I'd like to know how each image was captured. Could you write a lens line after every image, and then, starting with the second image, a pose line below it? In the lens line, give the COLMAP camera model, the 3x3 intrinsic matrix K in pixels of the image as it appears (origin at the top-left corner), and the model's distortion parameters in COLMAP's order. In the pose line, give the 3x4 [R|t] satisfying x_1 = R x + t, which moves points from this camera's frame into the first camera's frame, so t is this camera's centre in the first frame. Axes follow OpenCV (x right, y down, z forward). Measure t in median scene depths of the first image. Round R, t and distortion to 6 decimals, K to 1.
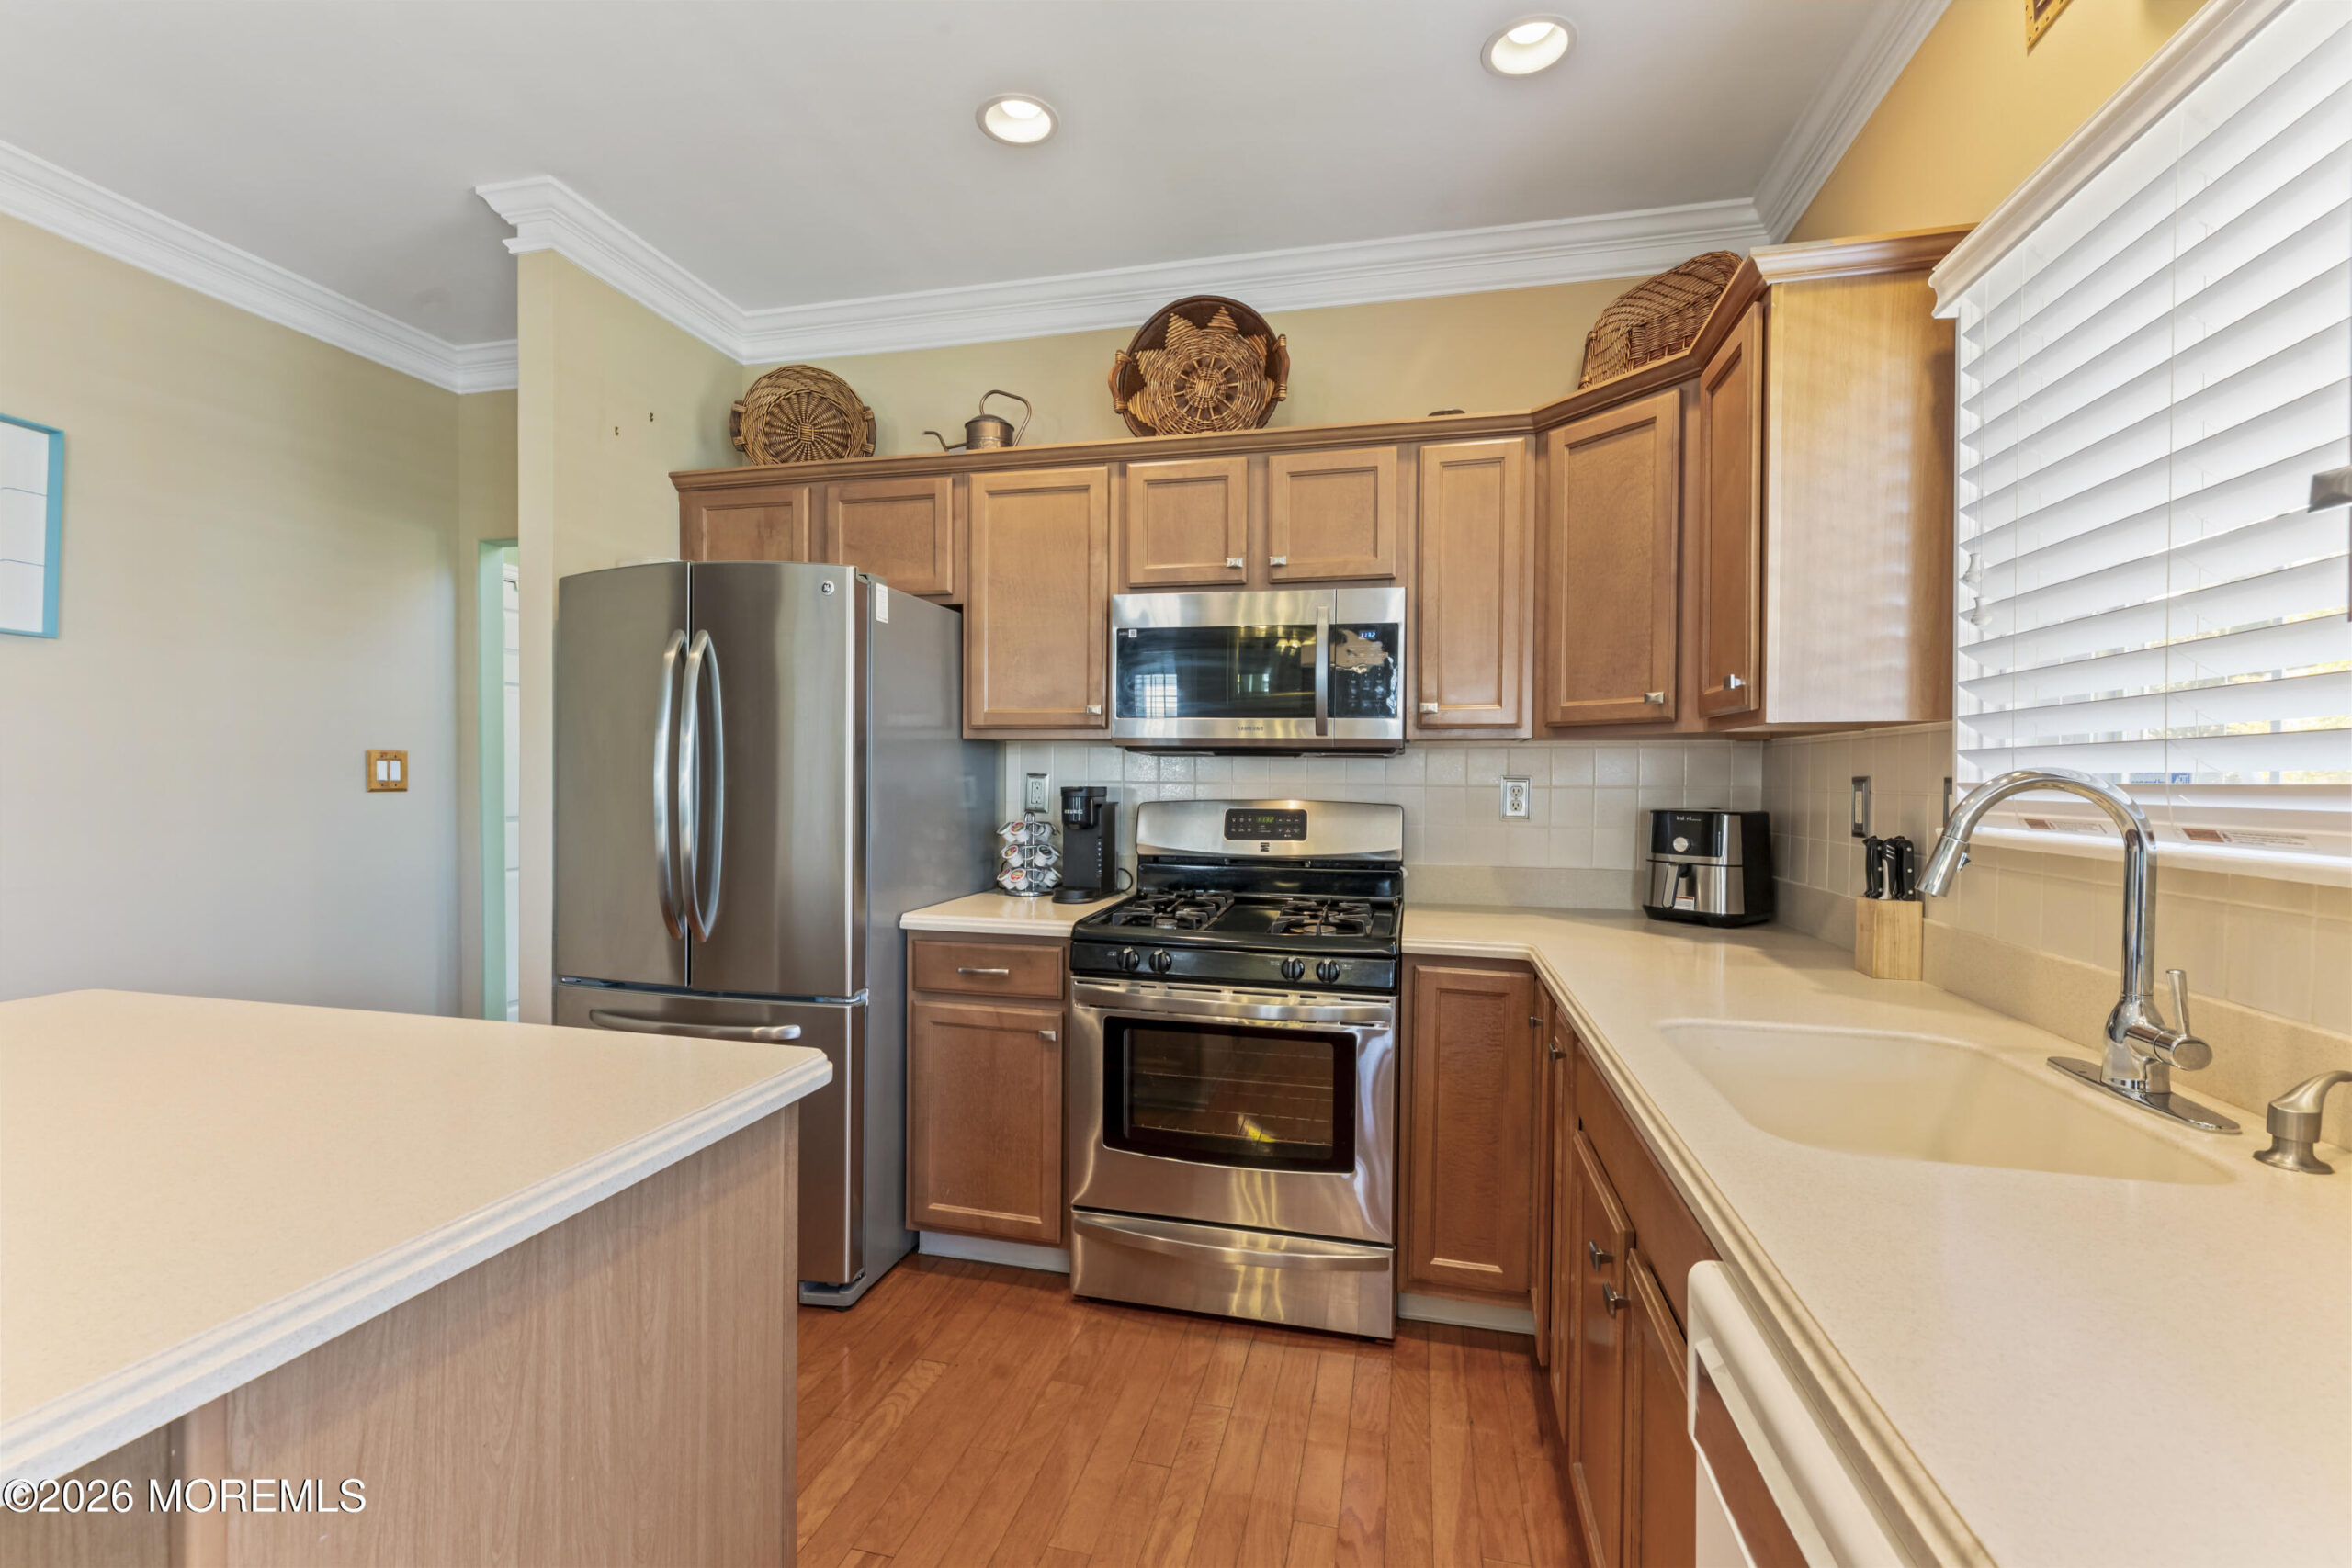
lens RADIAL K [[989.8, 0, 1174.6], [0, 989.8, 790.6], [0, 0, 1]] dist [0.007151, 0.001560]
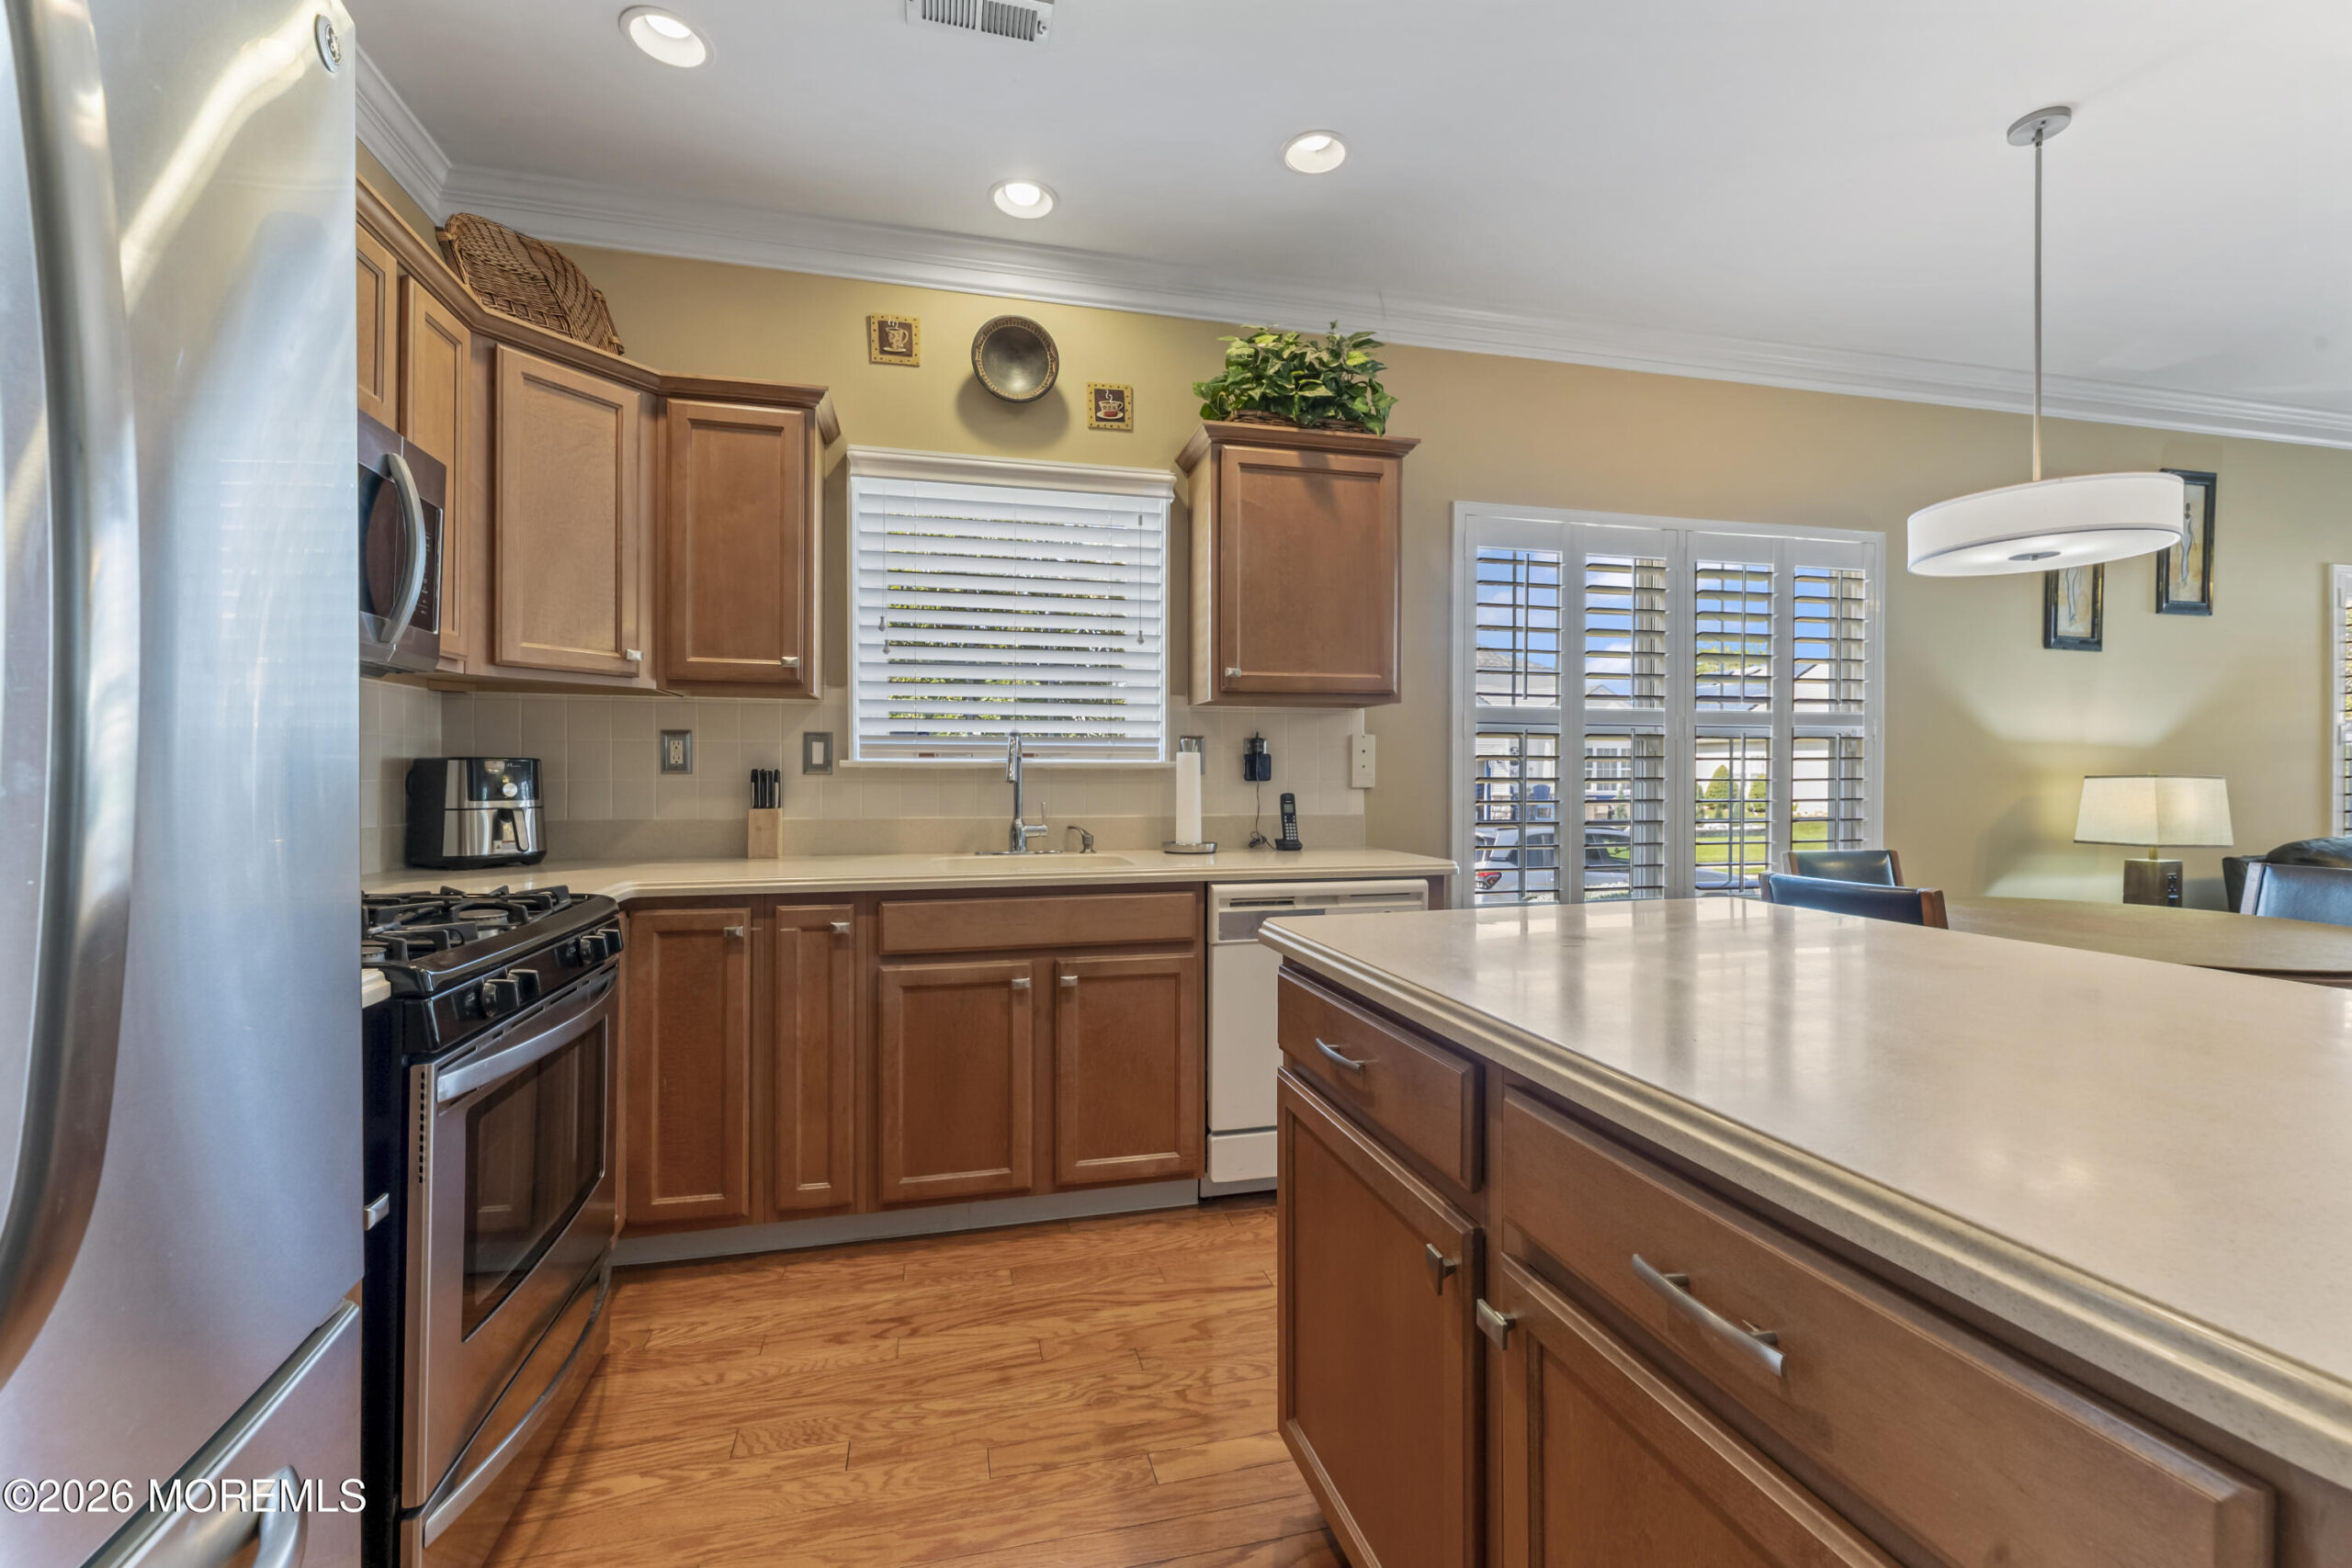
lens RADIAL K [[989.8, 0, 1178.5], [0, 989.8, 784.5], [0, 0, 1]] dist [0.007151, 0.001560]
pose [[-0.459333, -0.018630, 0.888069, -0.680303], [0.005137, 0.999708, 0.023629, 0.025932], [-0.888249, 0.015416, -0.459103, 0.799278]]
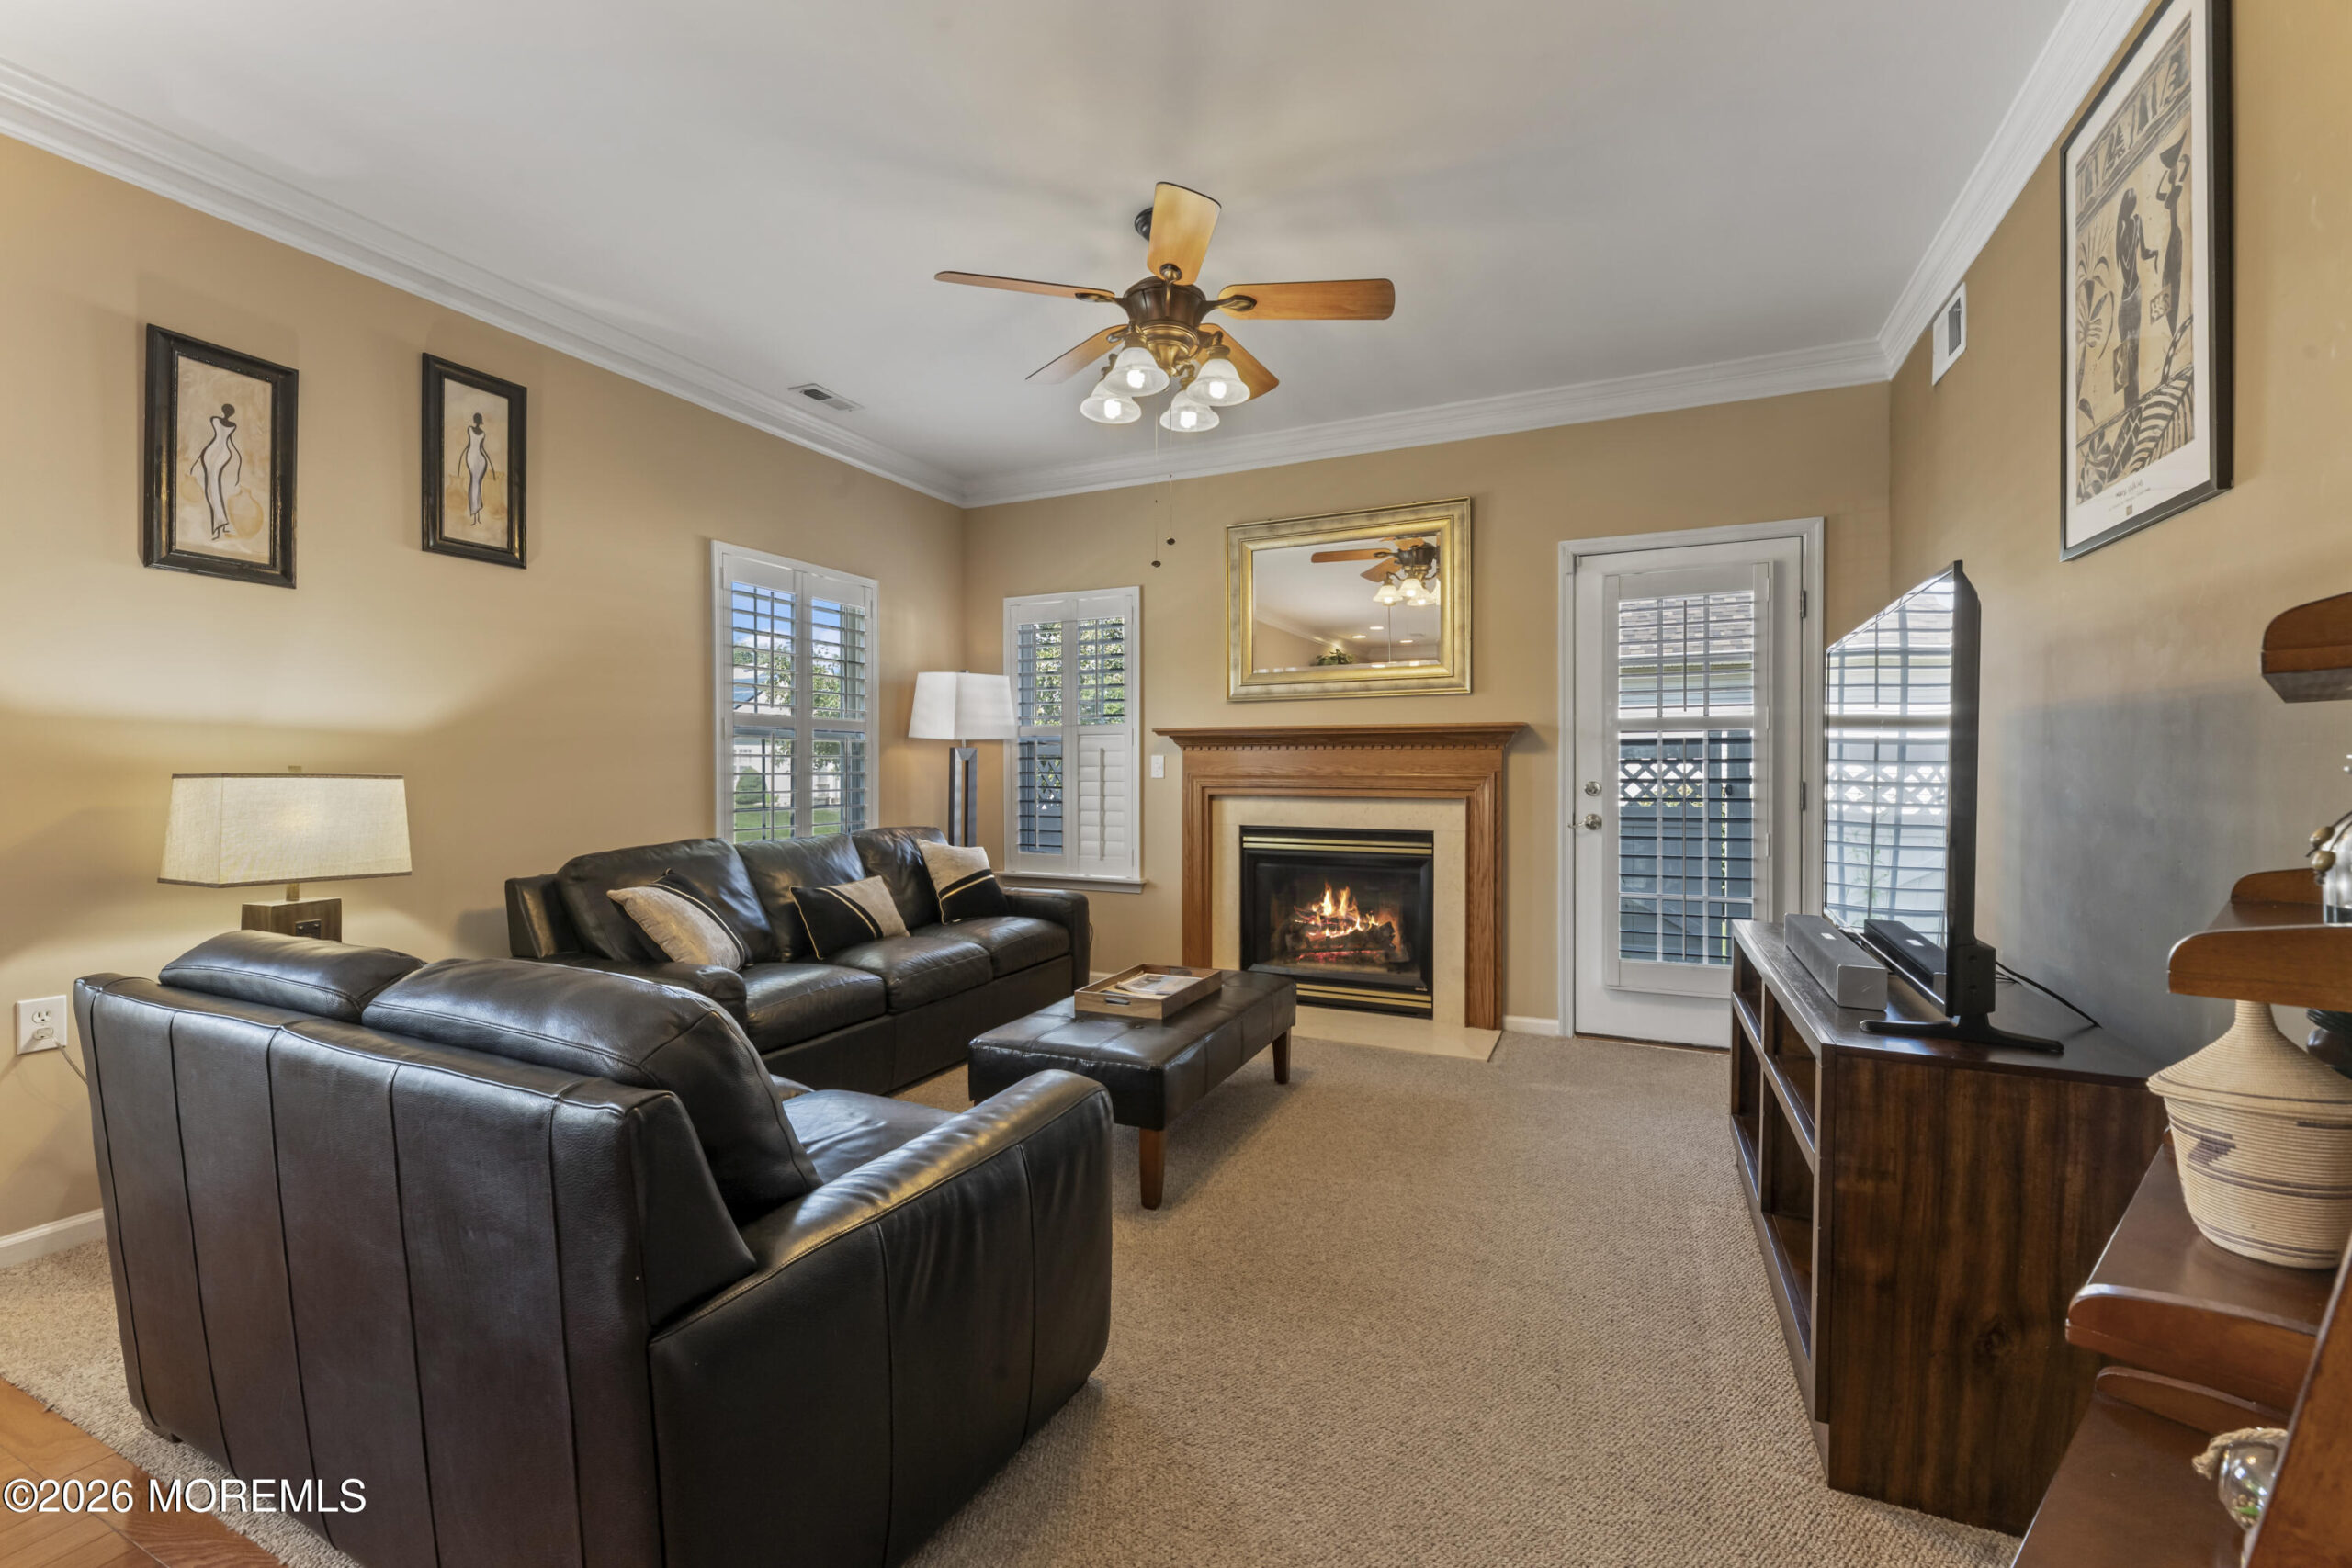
lens RADIAL K [[989.8, 0, 1172.2], [0, 989.8, 765.9], [0, 0, 1]] dist [0.007151, 0.001560]
pose [[-0.978824, -0.016973, 0.203999, -1.081331], [-0.014730, 0.999813, 0.012509, 0.021662], [-0.204173, 0.009239, -0.978891, -0.385458]]
